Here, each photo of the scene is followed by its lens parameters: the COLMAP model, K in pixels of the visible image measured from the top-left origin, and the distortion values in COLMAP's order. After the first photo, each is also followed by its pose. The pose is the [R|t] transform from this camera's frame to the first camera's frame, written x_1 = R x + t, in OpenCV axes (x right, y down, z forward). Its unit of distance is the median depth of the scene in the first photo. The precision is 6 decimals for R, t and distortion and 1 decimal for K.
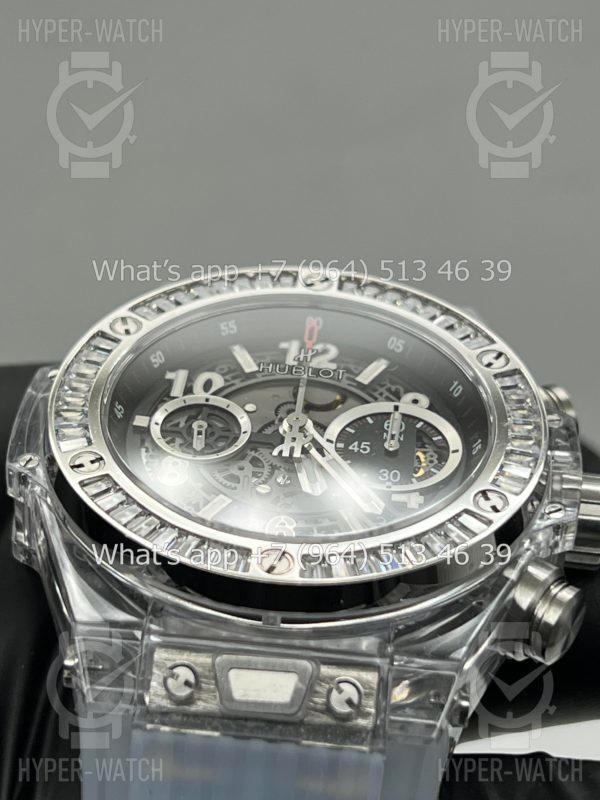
lens RADIAL K [[1879.3, 0, 298.0], [0, 1879.3, 400.5], [0, 0, 1]] dist [0.222927, 0.000000]
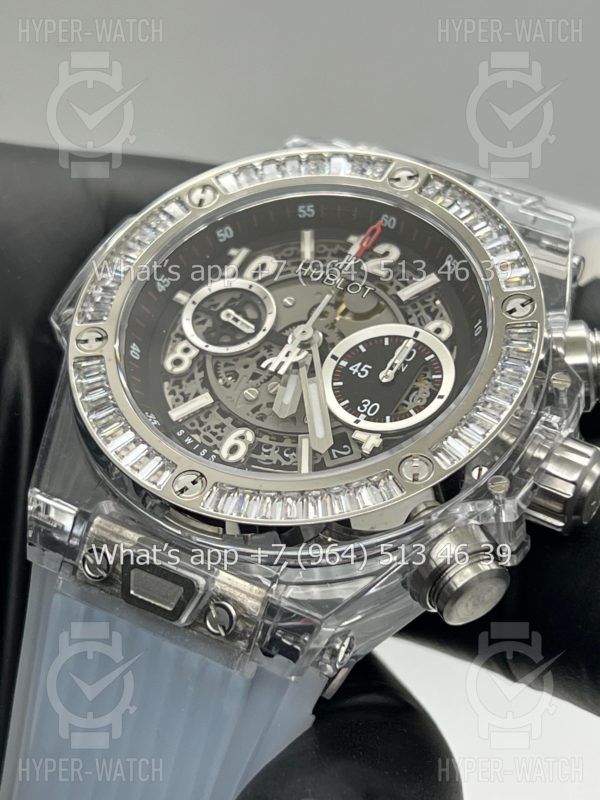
lens RADIAL K [[1879.3, 0, 301.6], [0, 1879.3, 398.4], [0, 0, 1]] dist [0.222927, 0.000000]
pose [[0.894809, 0.241153, -0.375716, 0.390544], [-0.133846, 0.947759, 0.289549, -0.251255], [0.425914, -0.208802, 0.880340, 0.075023]]
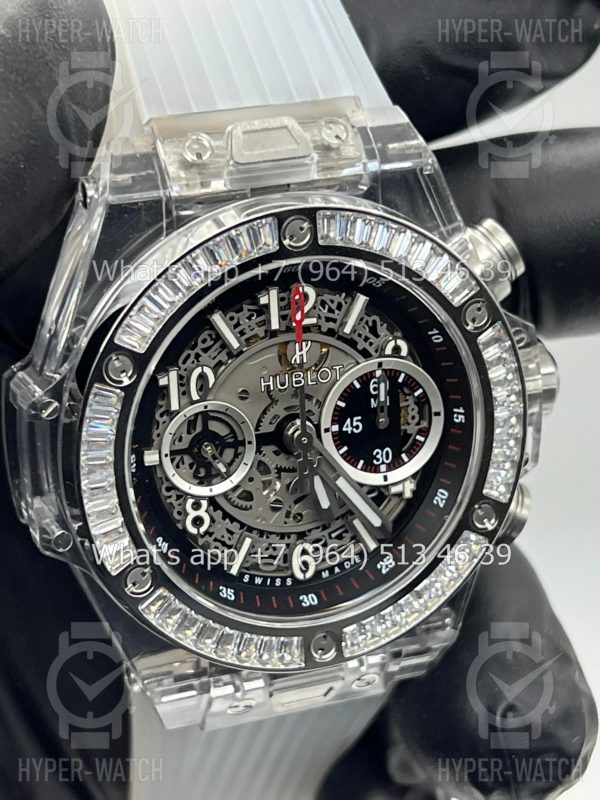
lens RADIAL K [[1879.3, 0, 298.5], [0, 1879.3, 400.1], [0, 0, 1]] dist [0.222927, 0.000000]
pose [[0.941209, -0.225669, 0.251395, -0.253845], [-0.143060, 0.407887, 0.901755, -0.914479], [-0.306039, -0.884704, 0.351622, 0.644067]]
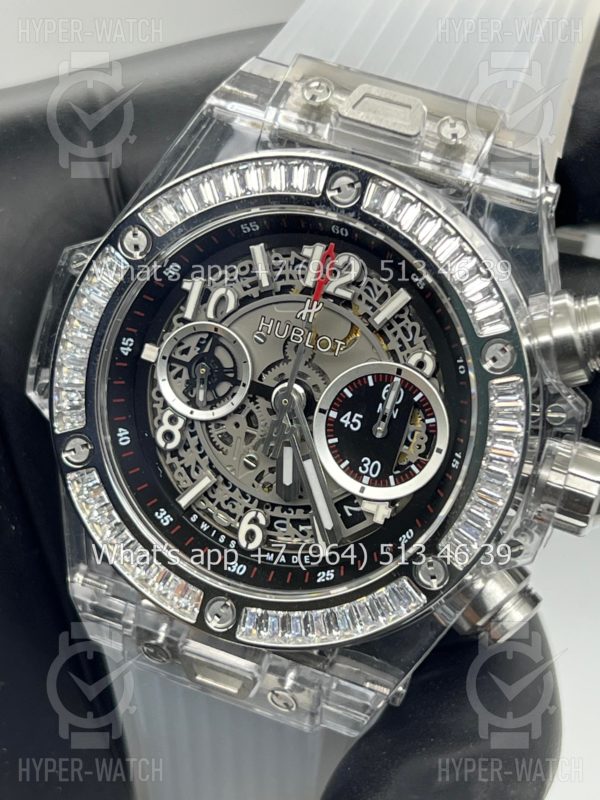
lens RADIAL K [[1879.3, 0, 299.2], [0, 1879.3, 398.8], [0, 0, 1]] dist [0.222927, 0.000000]
pose [[0.935908, 0.217413, -0.277143, 0.278614], [0.109239, 0.568853, 0.815152, -0.791602], [0.334879, -0.793182, 0.508644, 0.484652]]
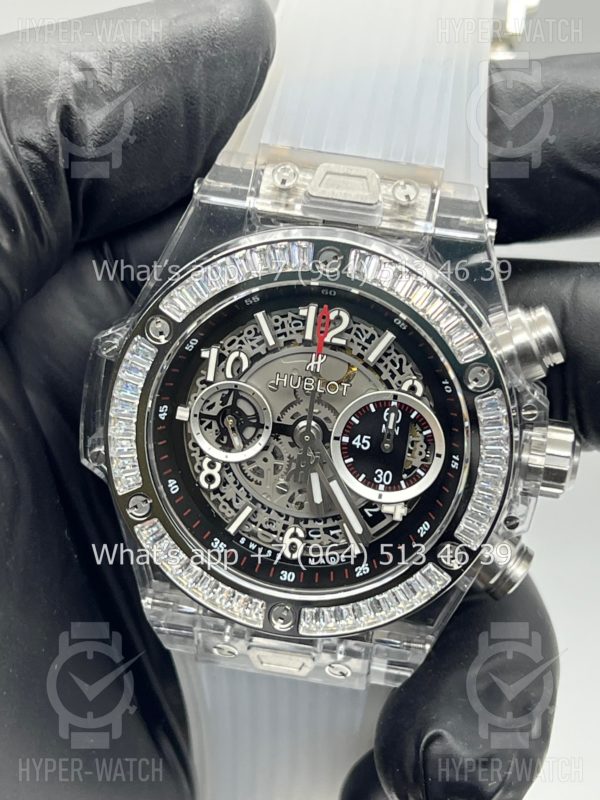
lens RADIAL K [[1879.3, 0, 294.4], [0, 1879.3, 393.0], [0, 0, 1]] dist [0.222927, 0.000000]
pose [[0.985802, 0.068495, -0.153305, 0.171842], [0.105413, 0.458217, 0.882567, -1.051227], [0.130699, -0.886197, 0.444491, 0.477818]]
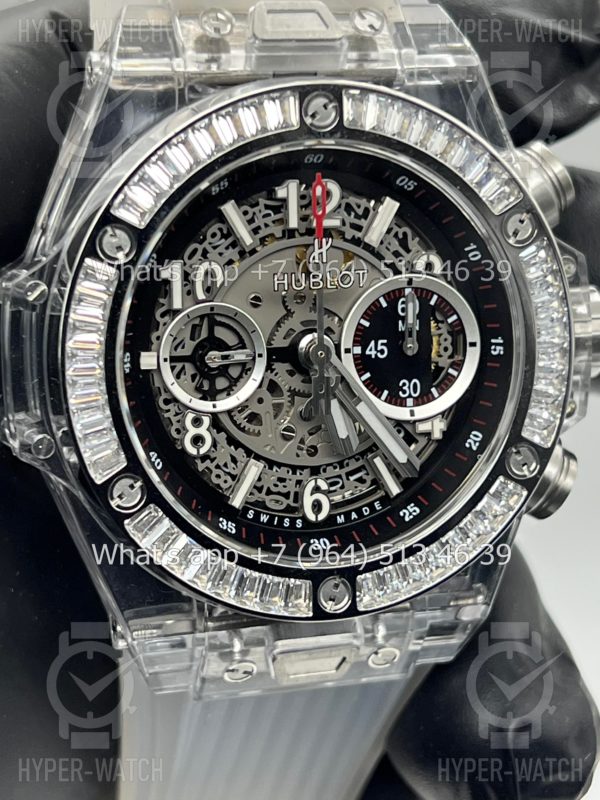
lens RADIAL K [[1879.3, 0, 303.1], [0, 1879.3, 408.6], [0, 0, 1]] dist [0.222927, 0.000000]
pose [[0.957787, -0.151284, 0.244452, -0.234374], [-0.129777, 0.531218, 0.837237, -0.734072], [-0.256518, -0.833619, 0.489160, 0.517808]]
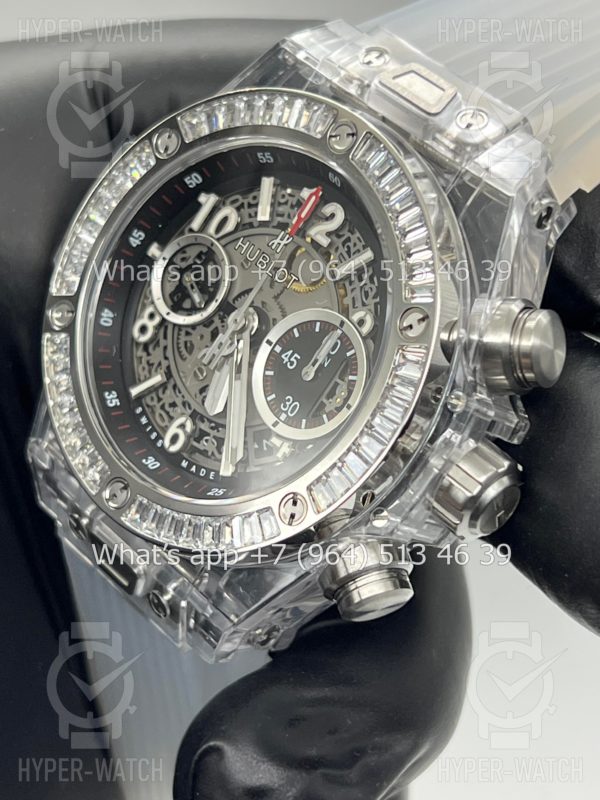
lens RADIAL K [[1879.3, 0, 300.3], [0, 1879.3, 400.8], [0, 0, 1]] dist [0.222927, 0.000000]
pose [[0.688970, 0.445182, -0.571956, 0.631765], [0.132057, 0.698821, 0.703001, -0.678030], [0.712658, -0.559877, 0.422677, 0.546780]]
